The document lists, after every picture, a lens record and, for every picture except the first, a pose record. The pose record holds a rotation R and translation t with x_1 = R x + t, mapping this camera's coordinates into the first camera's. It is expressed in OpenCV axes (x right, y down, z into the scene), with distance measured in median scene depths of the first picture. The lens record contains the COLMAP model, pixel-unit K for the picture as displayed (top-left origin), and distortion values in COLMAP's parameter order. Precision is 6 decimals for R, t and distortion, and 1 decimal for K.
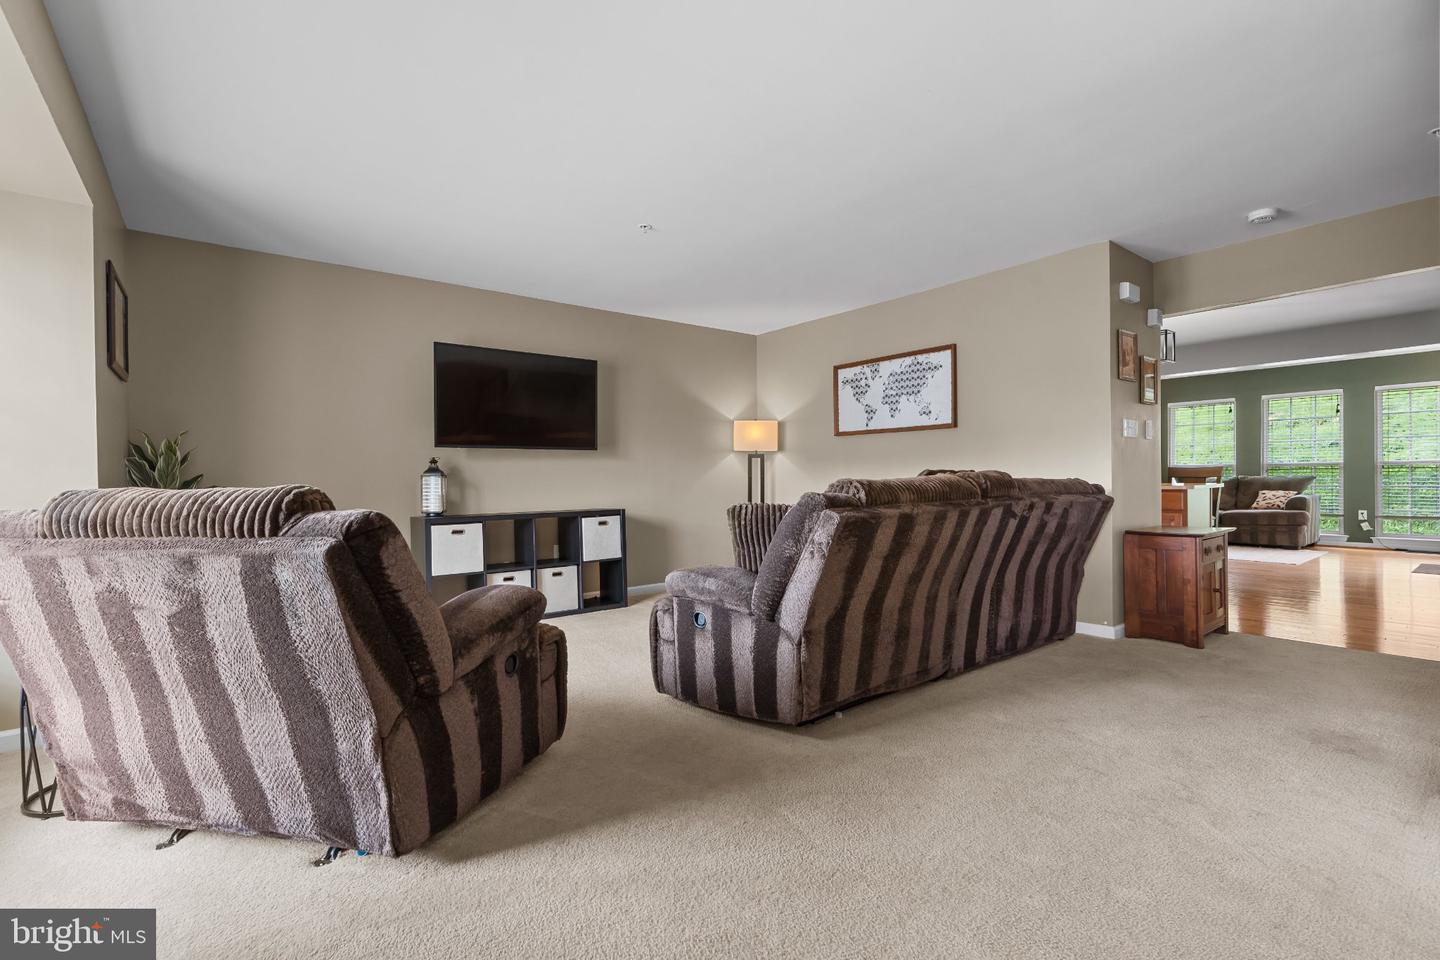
lens RADIAL K [[648.8, 0, 711.6], [0, 648.8, 480.6], [0, 0, 1]] dist [-0.012488, 0.004605]
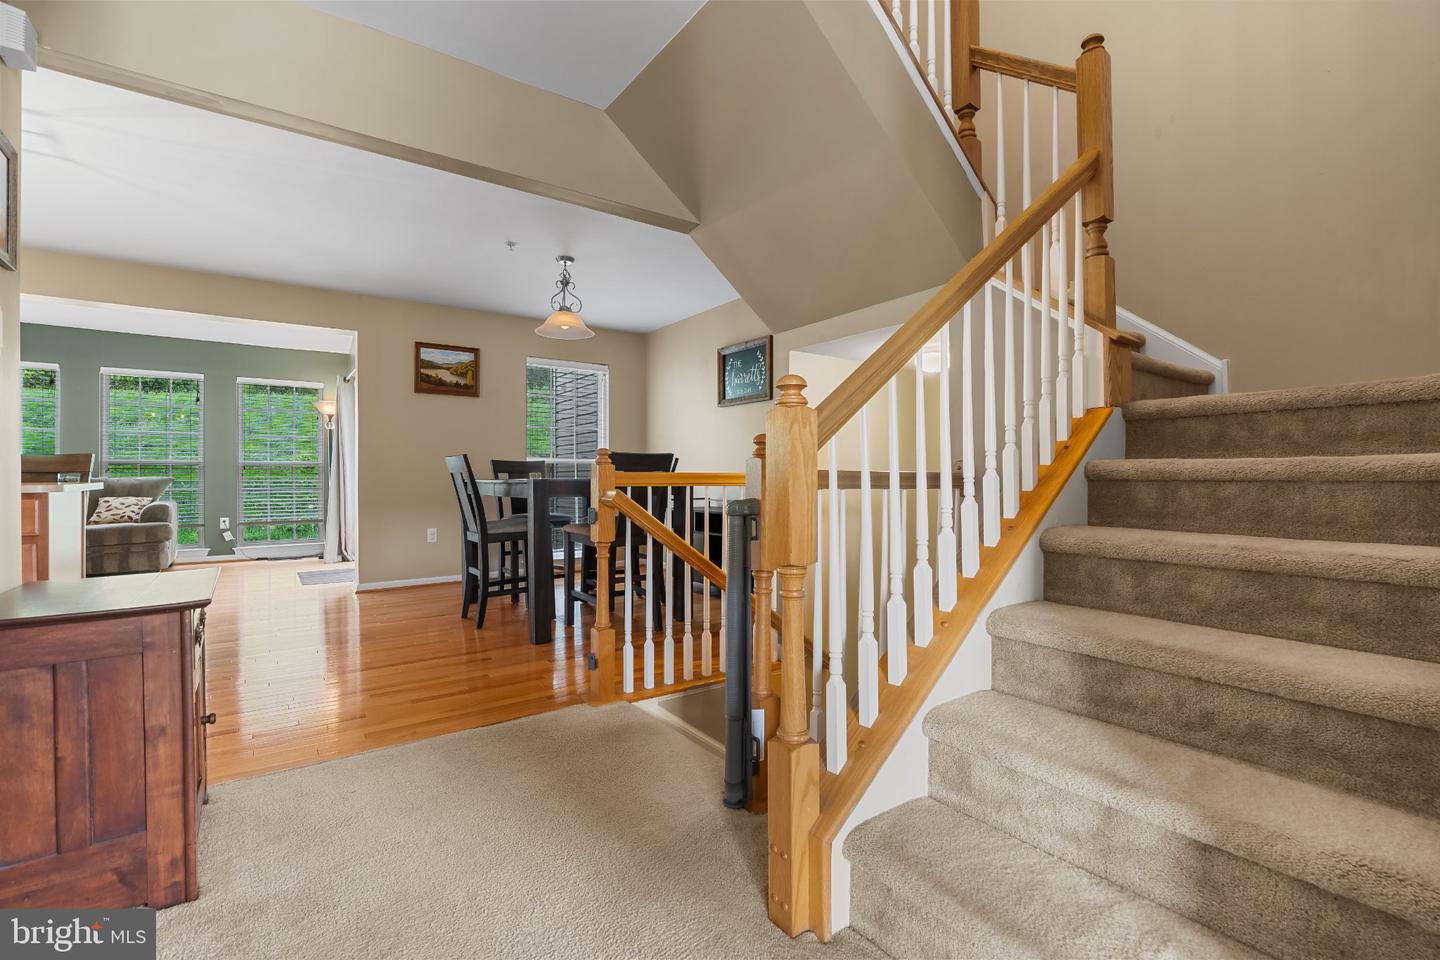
lens RADIAL K [[648.8, 0, 721.8], [0, 648.8, 477.5], [0, 0, 1]] dist [-0.012488, 0.004605]
pose [[0.040055, 0.010940, 0.999138, 0.172341], [0.008806, 0.999897, -0.011302, 0.007773], [-0.999159, 0.009252, 0.039955, 0.299748]]
